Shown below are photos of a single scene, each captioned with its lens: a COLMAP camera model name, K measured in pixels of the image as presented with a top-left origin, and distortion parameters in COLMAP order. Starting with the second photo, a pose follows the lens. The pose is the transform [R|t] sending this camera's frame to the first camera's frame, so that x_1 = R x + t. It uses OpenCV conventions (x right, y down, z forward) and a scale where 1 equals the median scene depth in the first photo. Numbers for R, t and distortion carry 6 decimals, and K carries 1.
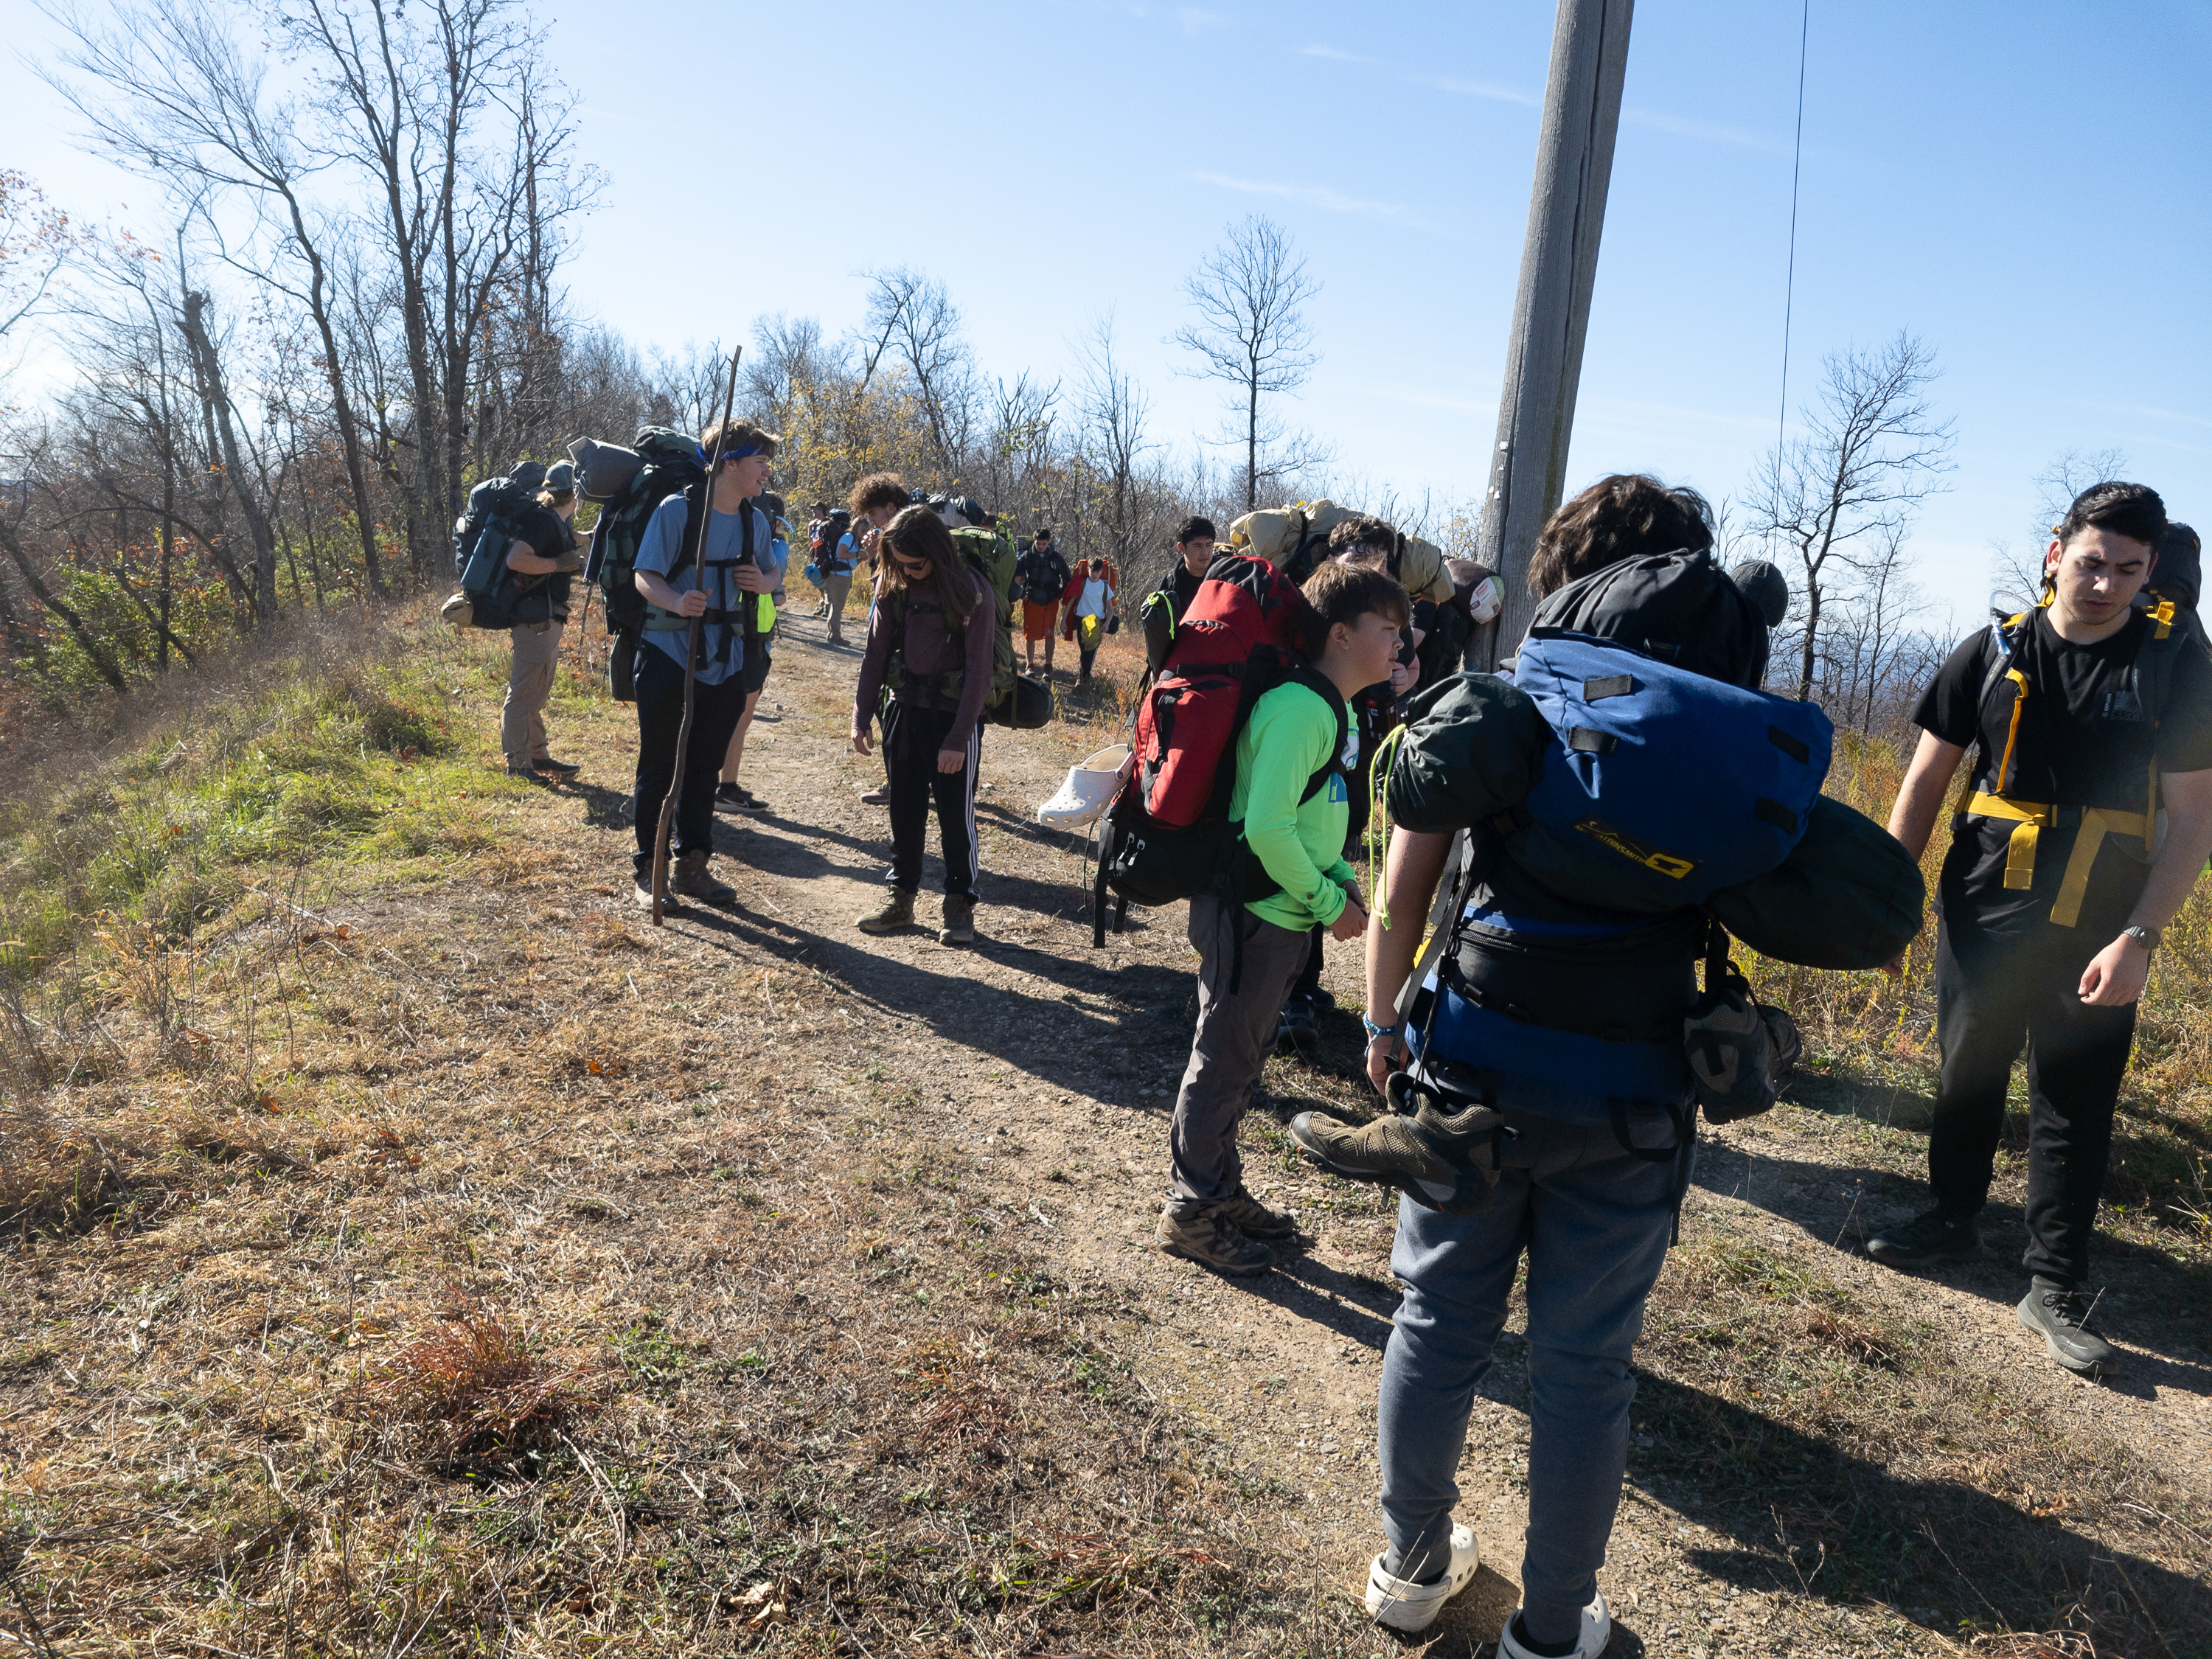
lens RADIAL K [[1685.9, 0, 1147.1], [0, 1685.9, 861.4], [0, 0, 1]] dist [0.071169, -0.051558]
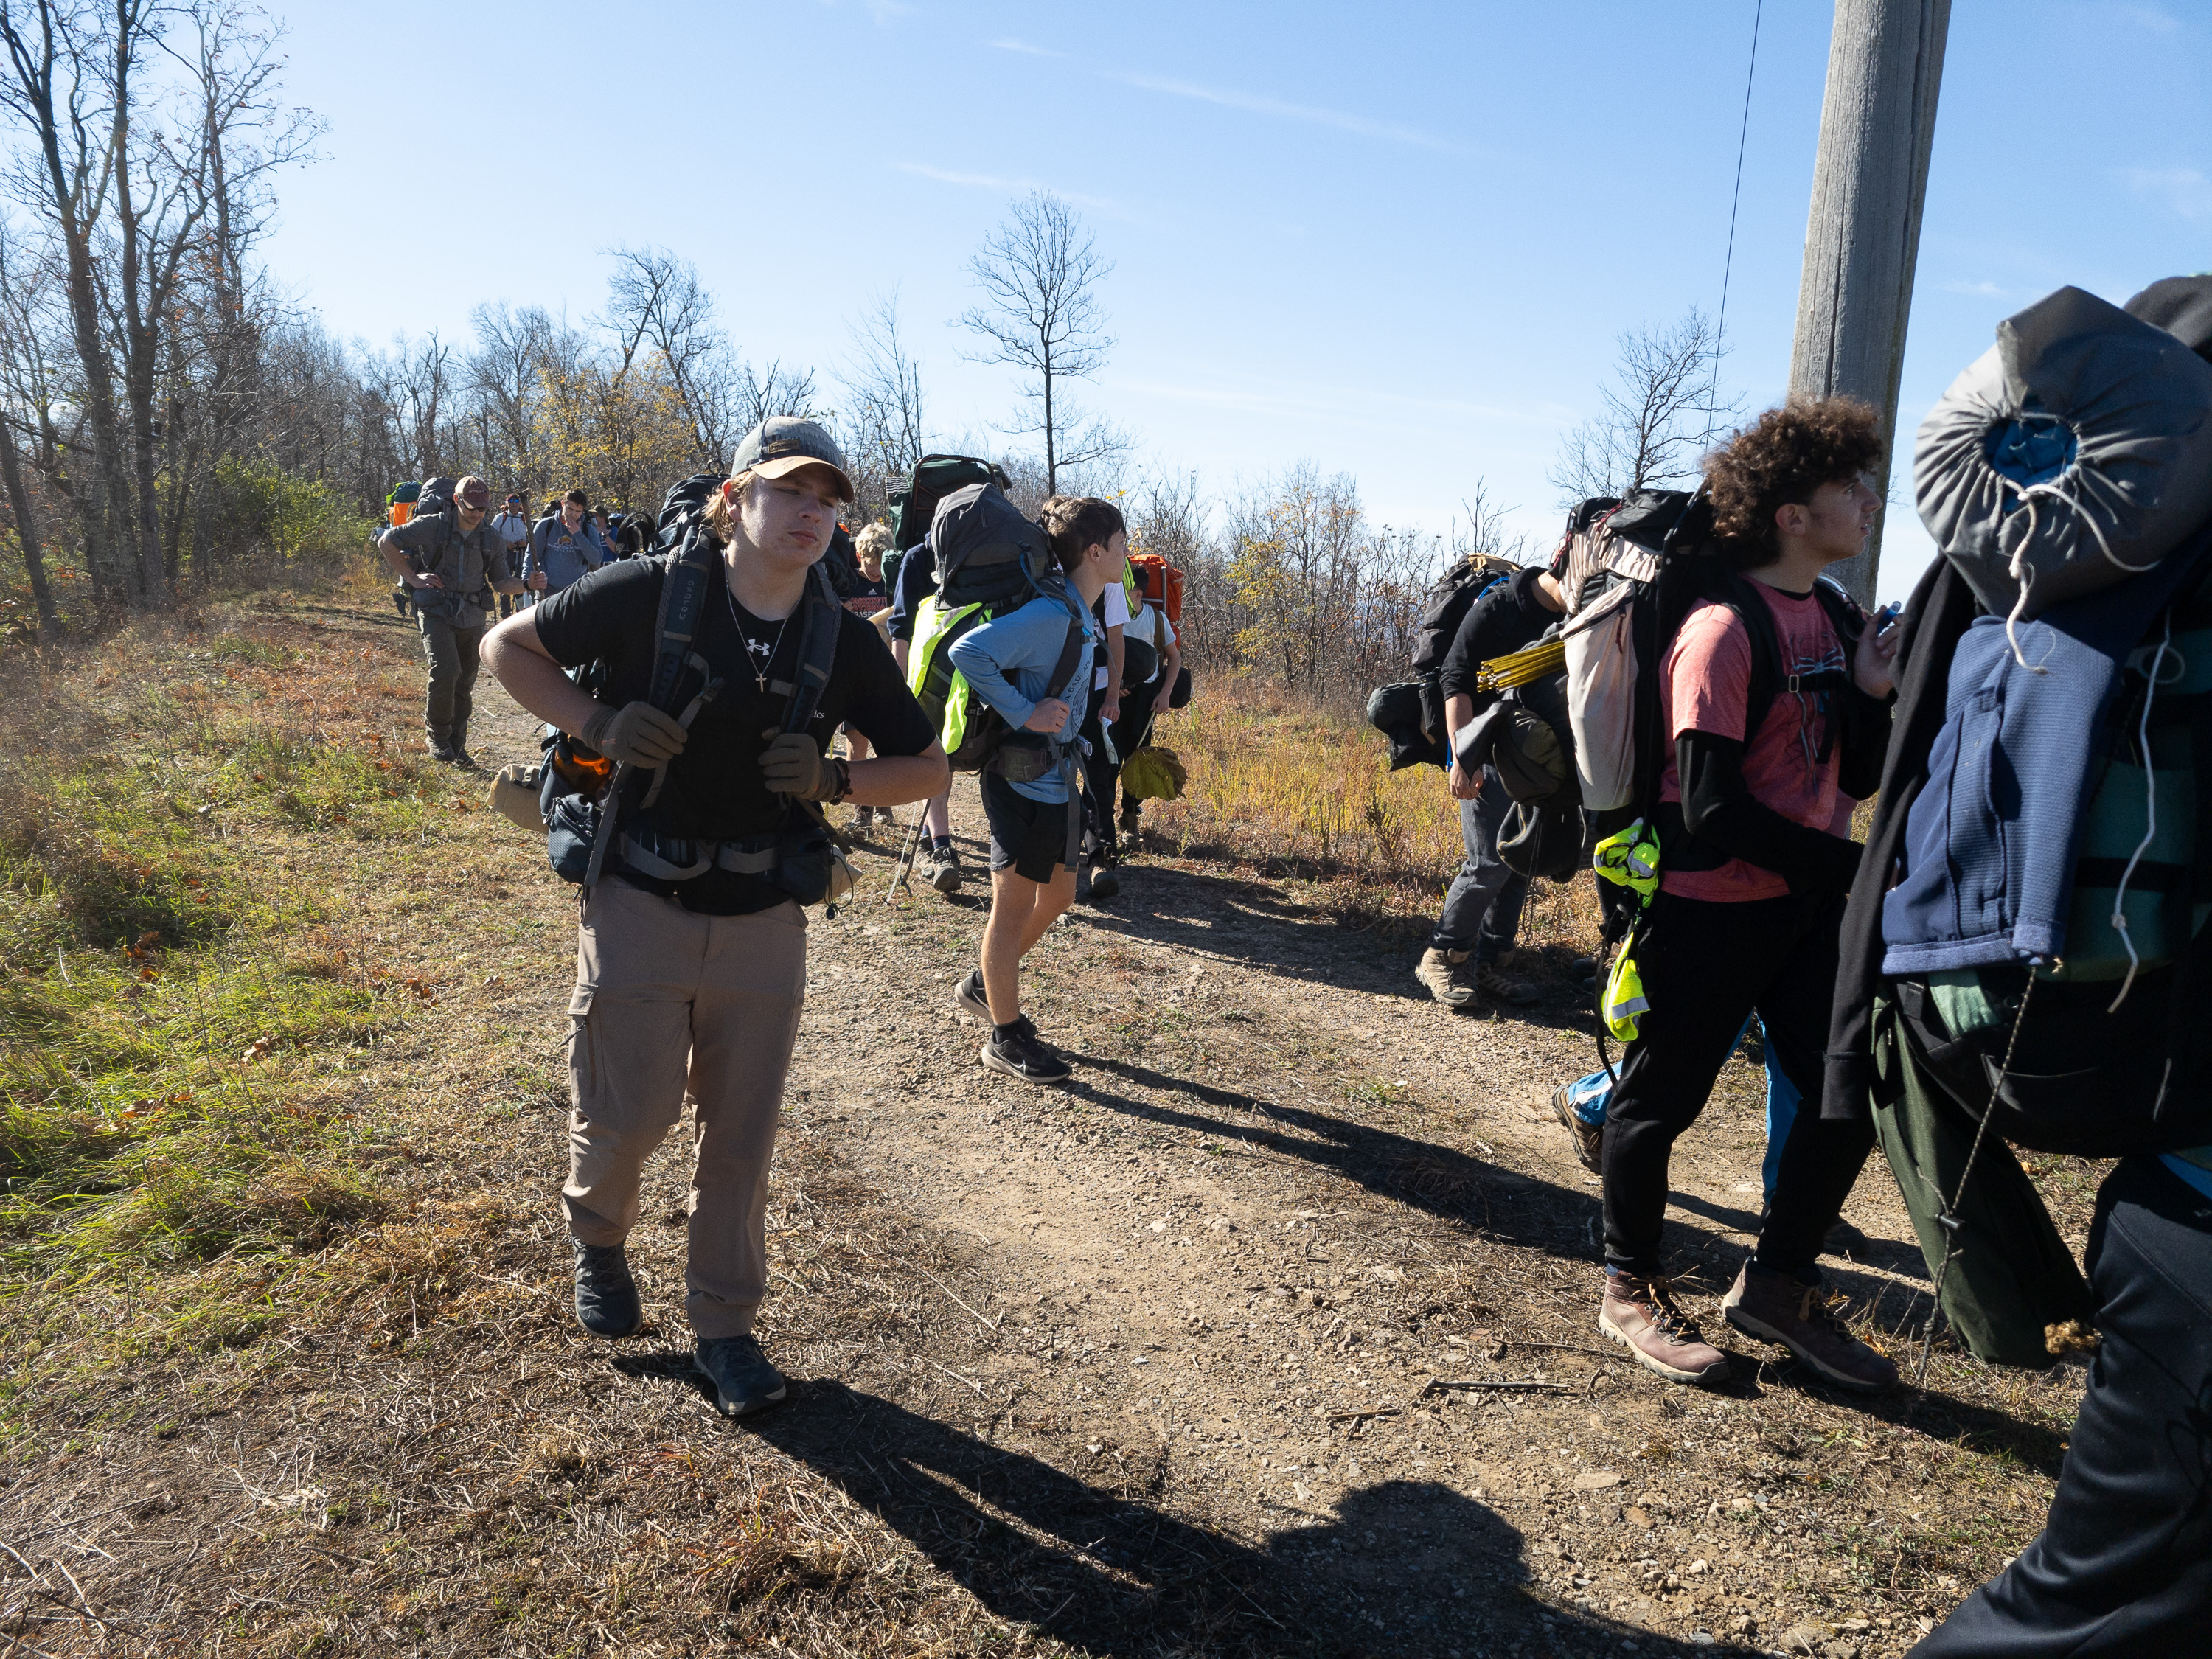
lens RADIAL K [[1633.7, 0, 1135.7], [0, 1633.7, 822.5], [0, 0, 1]] dist [0.077897, -0.058157]
pose [[0.987080, -0.055936, 0.150150, -0.068371], [0.057469, 0.998330, -0.005885, -0.032743], [-0.149570, 0.014437, 0.988646, 0.144265]]
